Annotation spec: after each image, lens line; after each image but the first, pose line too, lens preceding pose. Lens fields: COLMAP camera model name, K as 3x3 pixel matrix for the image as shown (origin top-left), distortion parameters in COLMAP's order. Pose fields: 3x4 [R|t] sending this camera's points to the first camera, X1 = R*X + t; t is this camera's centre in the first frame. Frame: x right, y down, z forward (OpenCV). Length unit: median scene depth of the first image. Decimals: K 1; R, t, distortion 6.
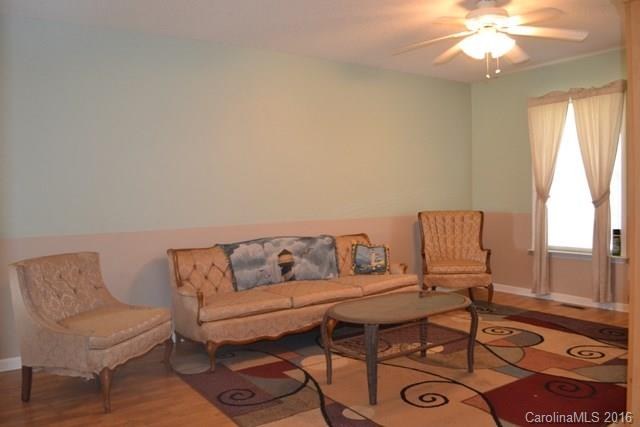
lens RADIAL K [[523.0, 0, 320.0], [0, 523.0, 213.5], [0, 0, 1]] dist [-0.006396, -0.009000]
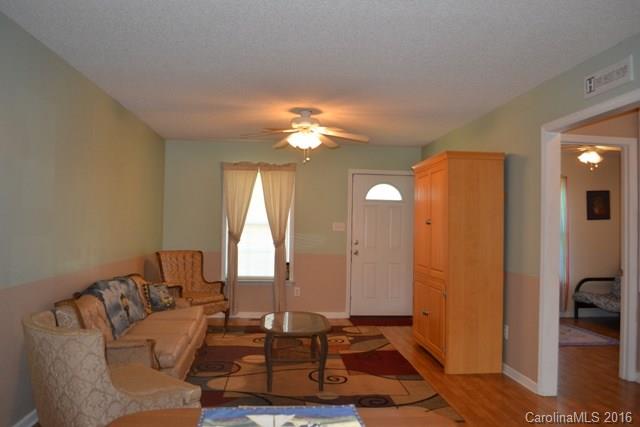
lens RADIAL K [[523.0, 0, 320.0], [0, 523.0, 213.5], [0, 0, 1]] dist [-0.006396, -0.009000]
pose [[0.559223, 0.044727, 0.827810, -0.594420], [0.004132, 0.998381, -0.056734, -0.022814], [-0.829007, 0.035147, 0.558133, 0.093308]]
